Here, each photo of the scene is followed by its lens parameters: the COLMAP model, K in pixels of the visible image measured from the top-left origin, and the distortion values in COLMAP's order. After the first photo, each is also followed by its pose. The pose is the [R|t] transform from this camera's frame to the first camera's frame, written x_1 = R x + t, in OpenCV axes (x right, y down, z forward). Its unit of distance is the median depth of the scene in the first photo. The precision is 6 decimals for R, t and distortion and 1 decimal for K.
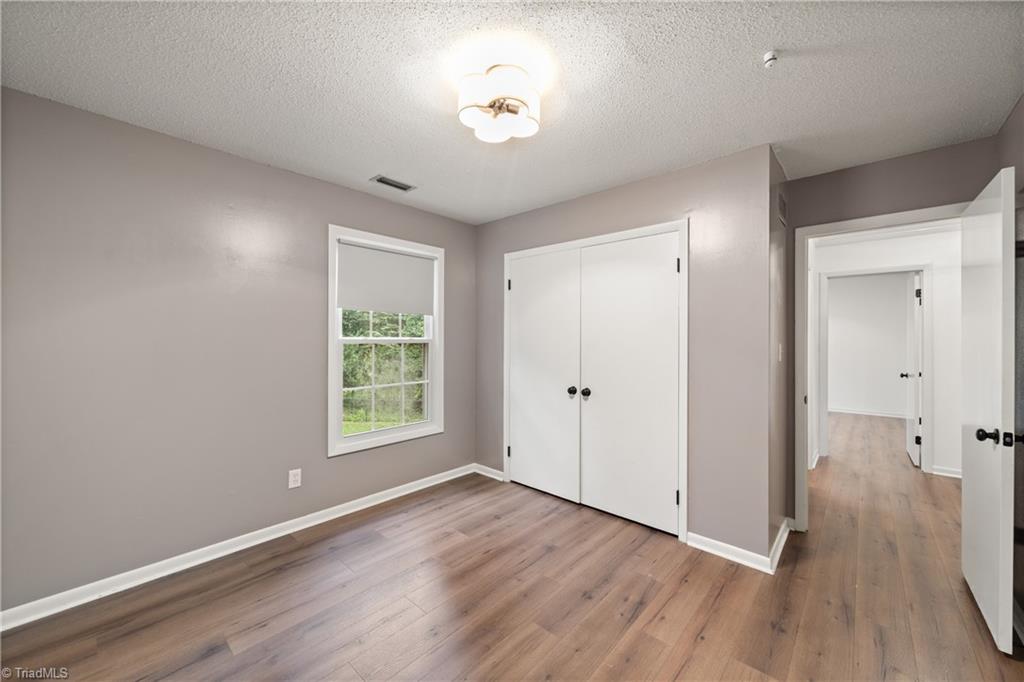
lens RADIAL K [[392.0, 0, 522.4], [0, 392.0, 349.9], [0, 0, 1]] dist [0.000916, 0.000067]
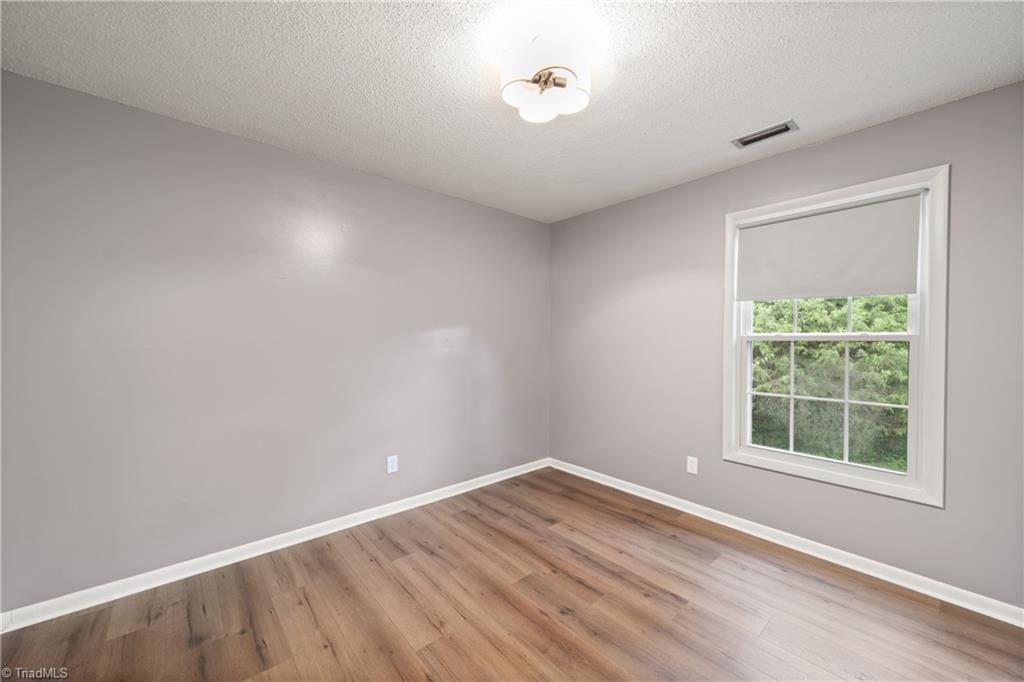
lens RADIAL K [[399.0, 0, 512.0], [0, 399.0, 341.0], [0, 0, 1]] dist [-0.001179, -0.000411]
pose [[-0.153471, 0.011092, -0.988091, 0.615618], [-0.023244, 0.999620, 0.014832, -0.016002], [0.987880, 0.025243, -0.153154, 0.724877]]
